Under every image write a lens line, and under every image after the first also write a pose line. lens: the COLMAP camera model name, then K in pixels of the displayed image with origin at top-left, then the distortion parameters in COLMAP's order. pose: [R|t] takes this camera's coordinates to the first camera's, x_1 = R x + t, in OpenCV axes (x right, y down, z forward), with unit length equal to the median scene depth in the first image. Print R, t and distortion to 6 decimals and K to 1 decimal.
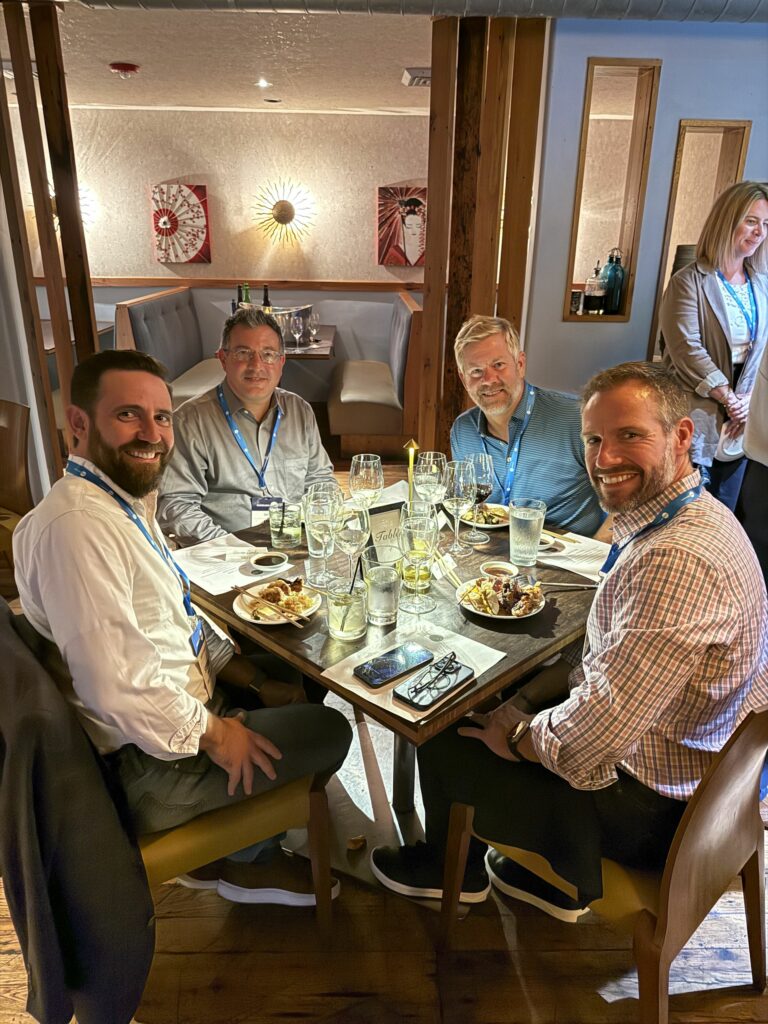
lens RADIAL K [[743.6, 0, 384.0], [0, 743.6, 512.0], [0, 0, 1]] dist [0.000184, -0.006335]
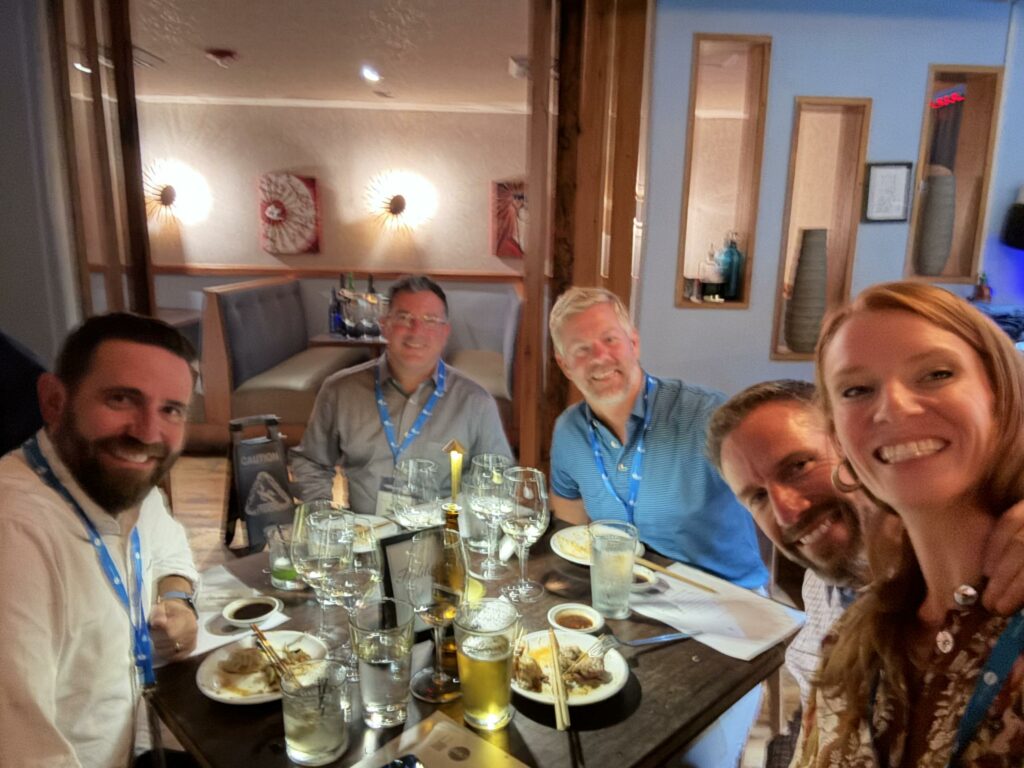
lens RADIAL K [[726.5, 0, 512.0], [0, 726.5, 384.0], [0, 0, 1]] dist [0.092693, -0.107476]
pose [[0.999960, 0.004472, -0.007719, 0.041235], [-0.005651, 0.987066, -0.160212, -0.015626], [0.006902, 0.160249, 0.987052, 0.110195]]
